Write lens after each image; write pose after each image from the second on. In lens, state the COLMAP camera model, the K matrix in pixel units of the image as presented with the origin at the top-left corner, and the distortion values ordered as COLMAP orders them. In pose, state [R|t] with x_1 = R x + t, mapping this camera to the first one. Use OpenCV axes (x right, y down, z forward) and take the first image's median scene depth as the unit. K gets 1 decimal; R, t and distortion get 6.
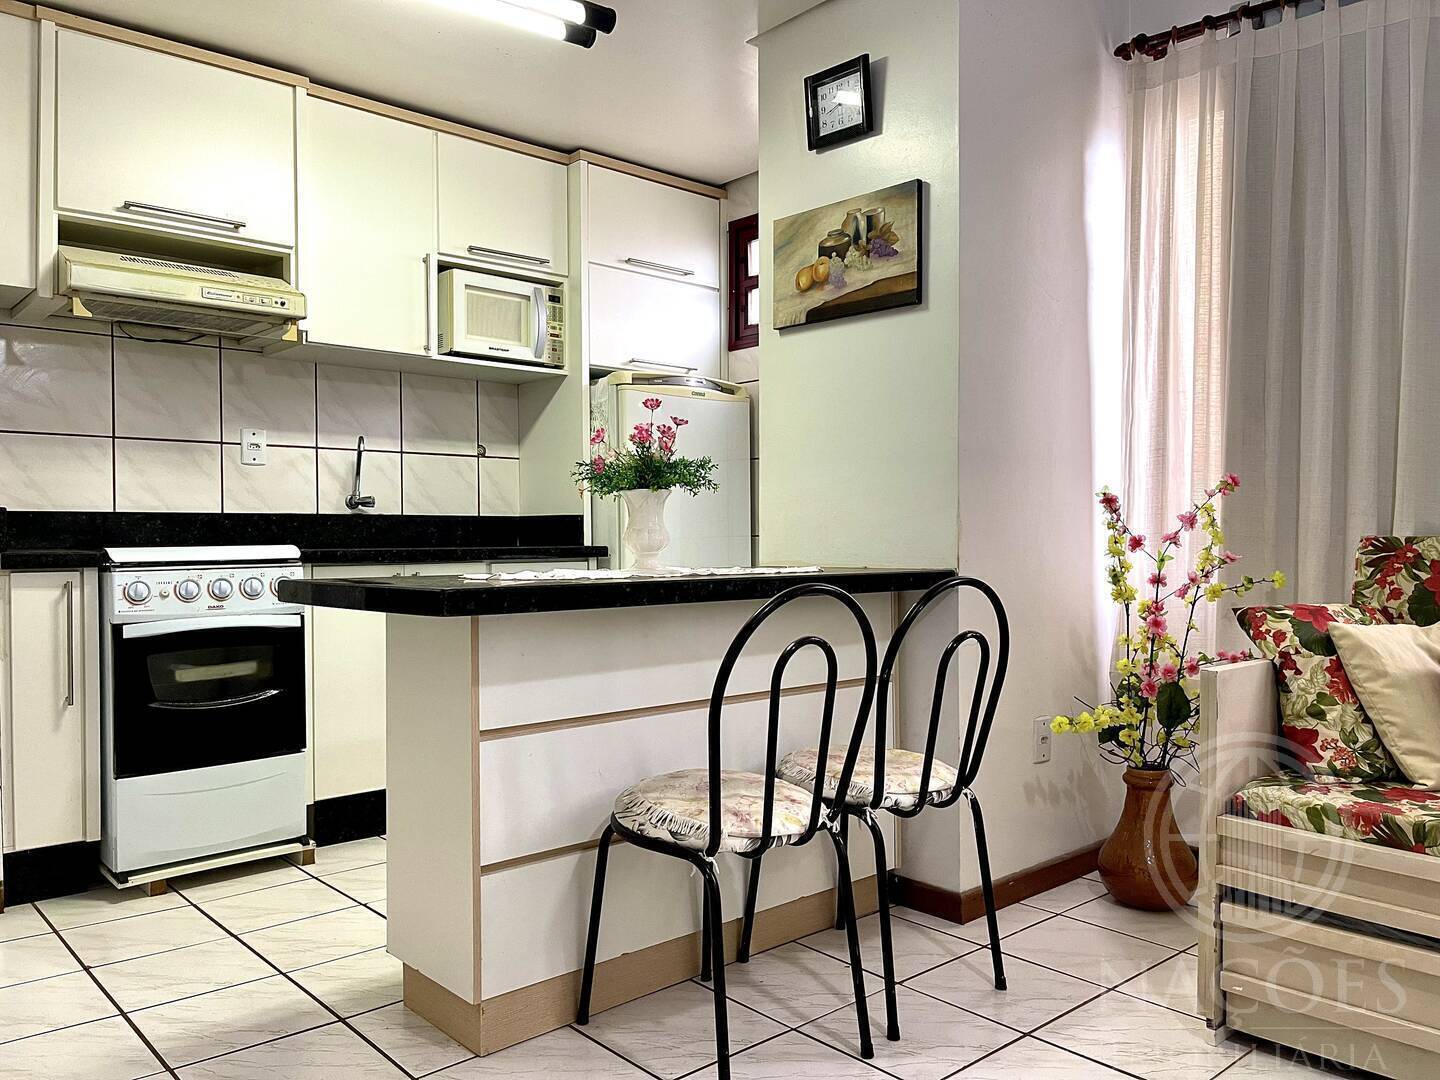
lens RADIAL K [[1080.2, 0, 727.6], [0, 1080.2, 545.9], [0, 0, 1]] dist [0.047396, -0.052521]
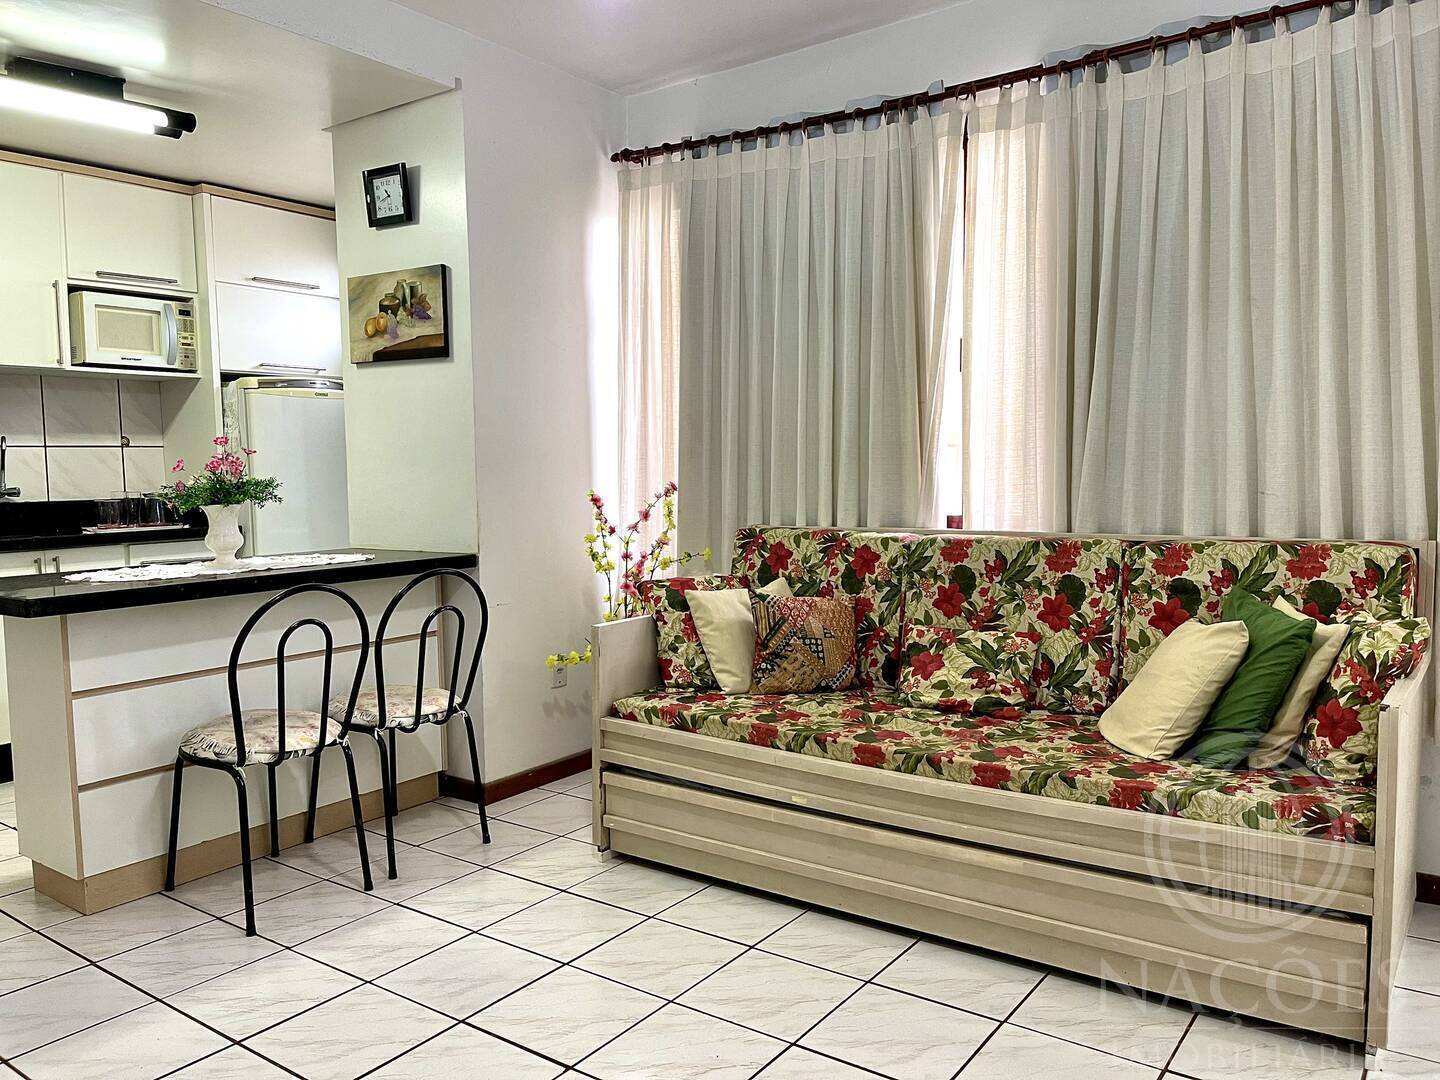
lens RADIAL K [[1080.2, 0, 720.5], [0, 1080.2, 540.5], [0, 0, 1]] dist [0.047396, -0.052521]
pose [[0.977558, -0.025786, 0.209080, 0.230399], [0.012286, 0.997770, 0.065612, -0.083178], [-0.210306, -0.061571, 0.975695, -0.418763]]
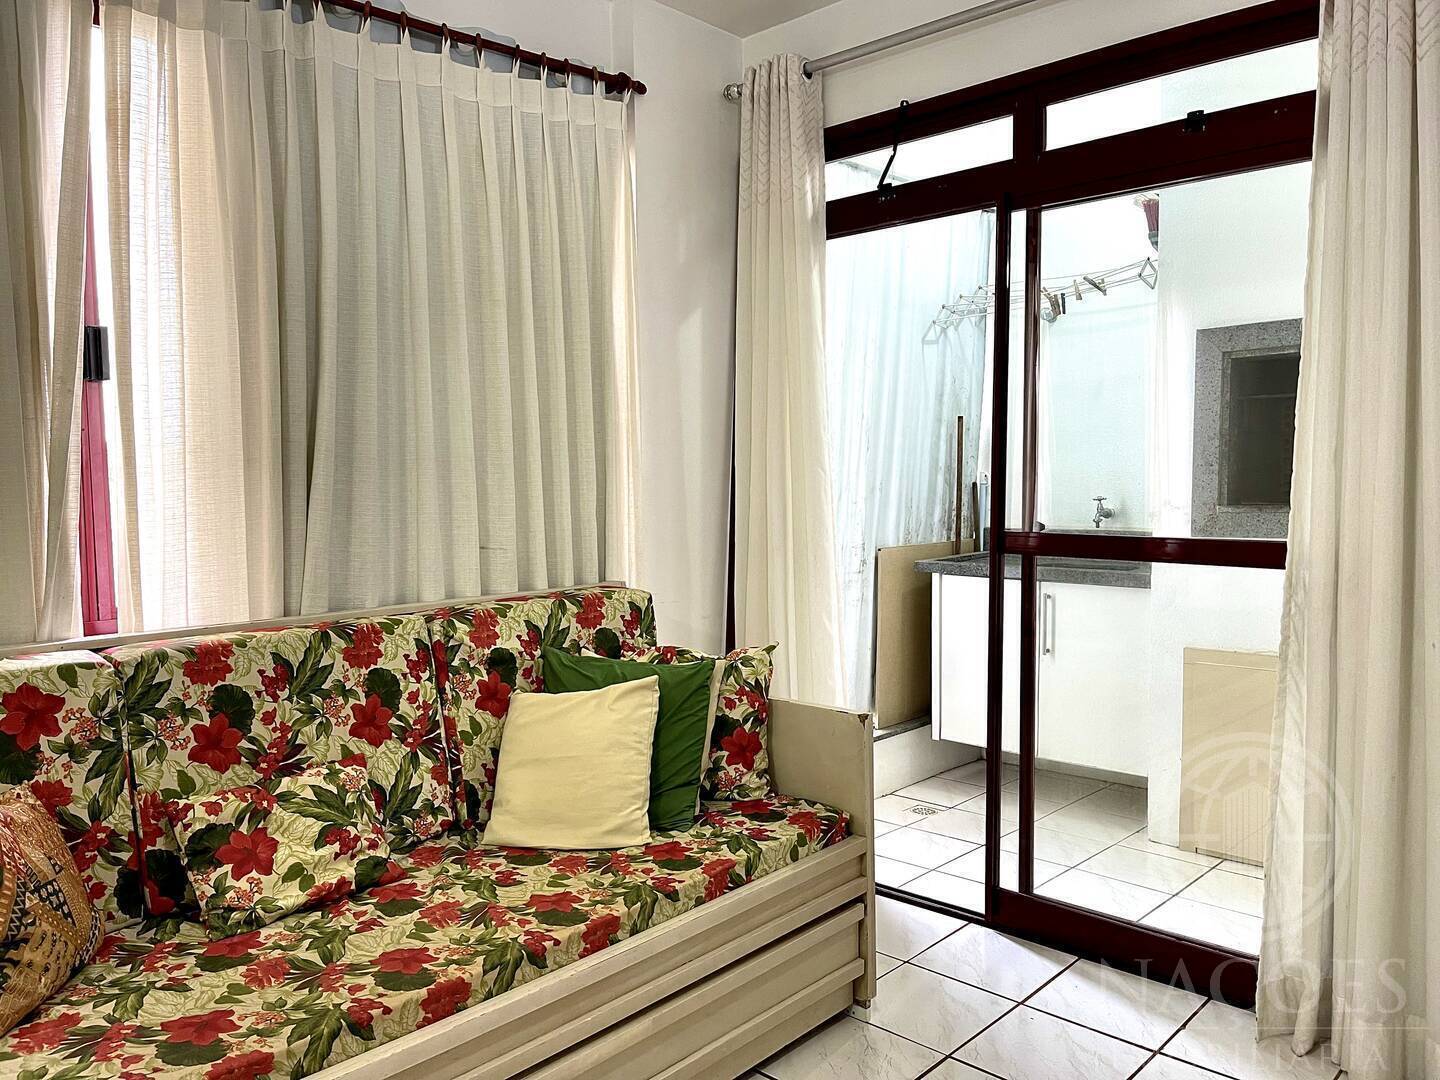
lens RADIAL K [[1080.2, 0, 711.5], [0, 1080.2, 547.0], [0, 0, 1]] dist [0.047396, -0.052521]
pose [[-0.077171, -0.060682, 0.995170, -0.058147], [0.020575, 0.997837, 0.062440, -0.114110], [-0.996806, 0.025294, -0.075755, 0.432456]]
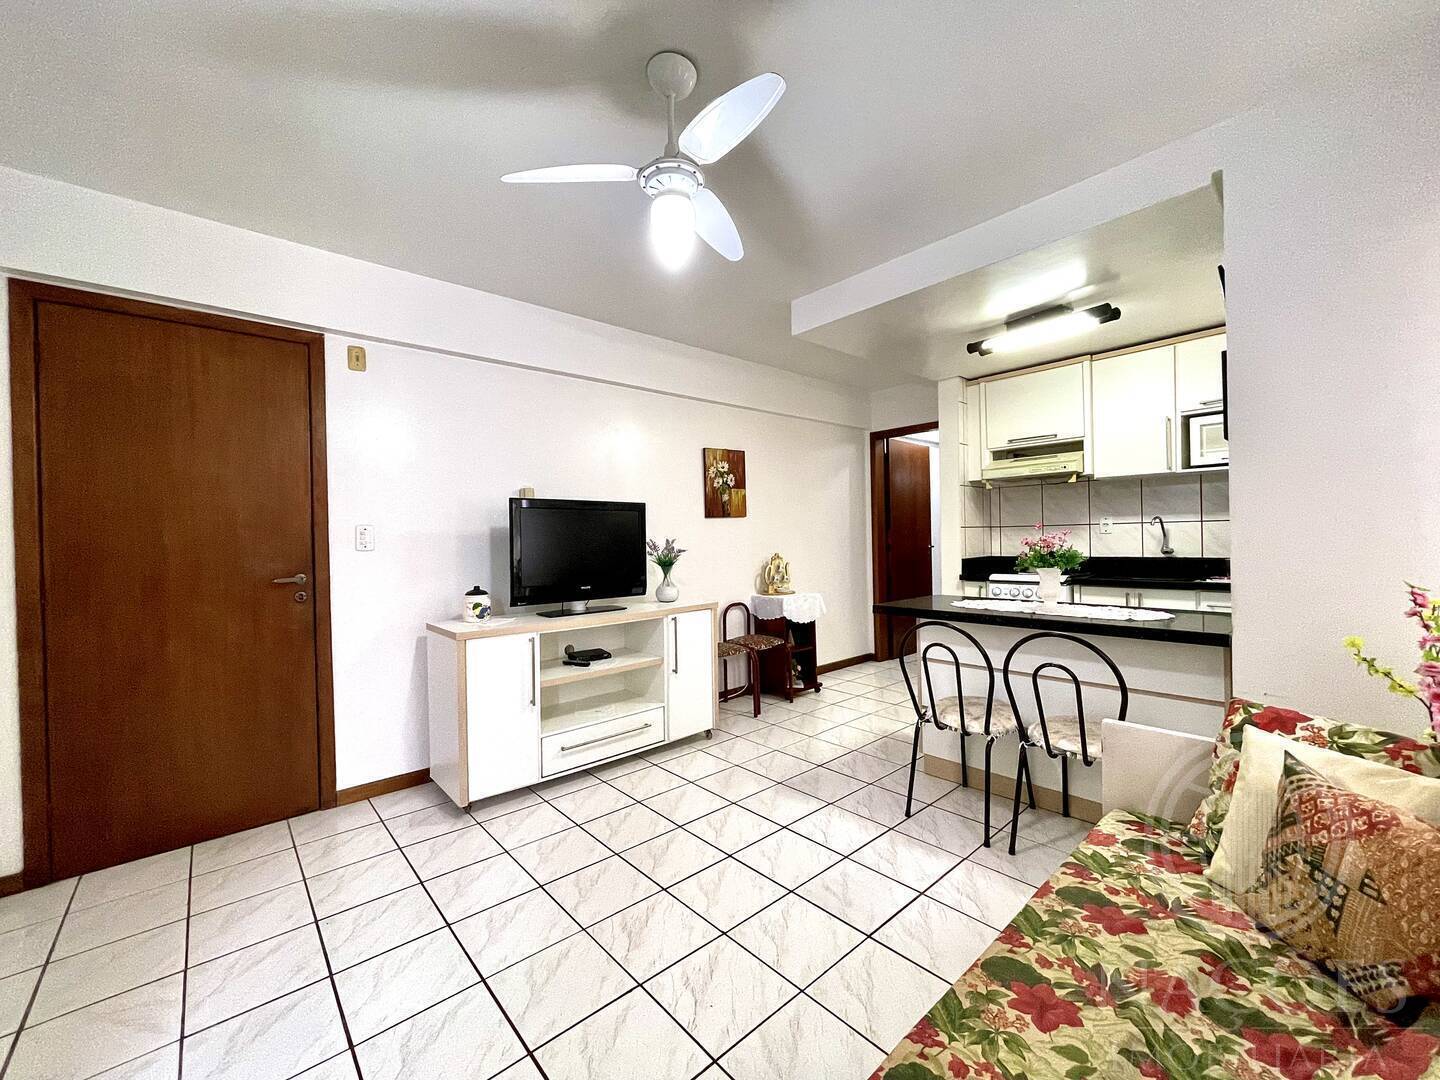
lens RADIAL K [[587.9, 0, 728.0], [0, 587.9, 538.2], [0, 0, 1]] dist [-0.006390, 0.000748]
pose [[-0.007511, 0.006907, -0.999948, 0.974460], [0.009061, 0.999936, 0.006839, -0.111819], [0.999931, -0.009009, -0.007573, 0.389691]]
